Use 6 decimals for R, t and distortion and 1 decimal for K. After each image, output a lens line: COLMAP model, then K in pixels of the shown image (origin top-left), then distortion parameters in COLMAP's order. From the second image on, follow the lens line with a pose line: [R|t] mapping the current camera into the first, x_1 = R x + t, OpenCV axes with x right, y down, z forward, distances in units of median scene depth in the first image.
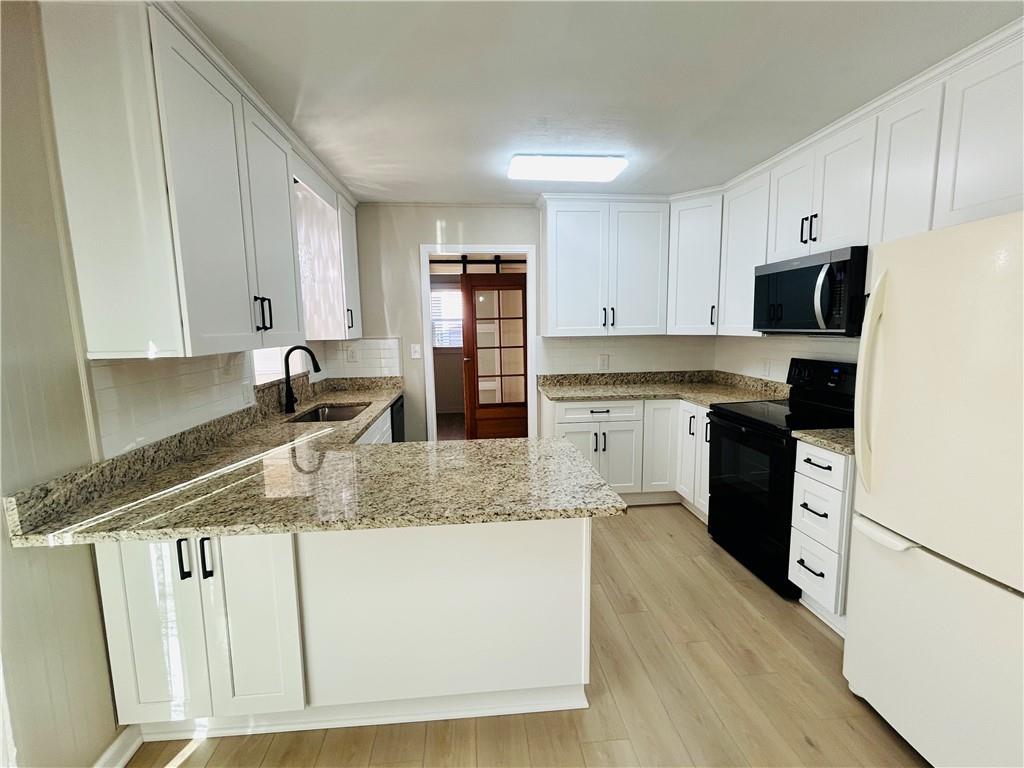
lens RADIAL K [[461.9, 0, 509.6], [0, 461.9, 381.3], [0, 0, 1]] dist [-0.004754, 0.002898]
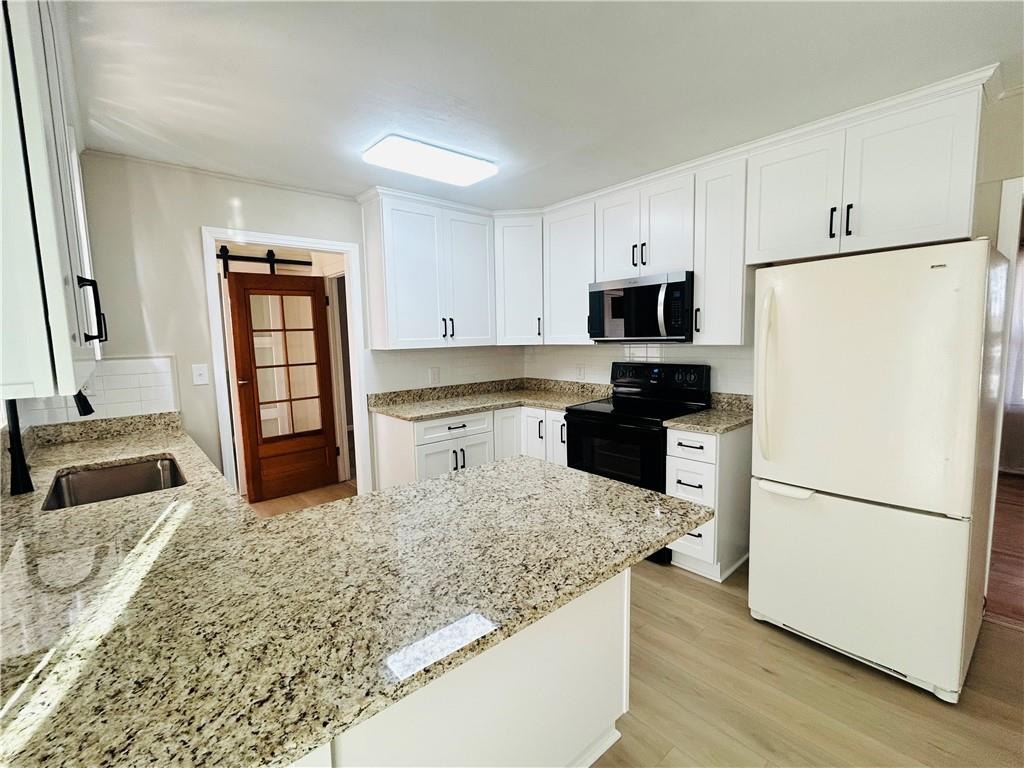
lens RADIAL K [[461.9, 0, 508.5], [0, 461.9, 382.0], [0, 0, 1]] dist [-0.004754, 0.002898]
pose [[0.814350, -0.061886, 0.577065, -0.354228], [0.079679, 0.996805, -0.005542, -0.017412], [-0.574879, 0.050493, 0.816679, 0.226494]]
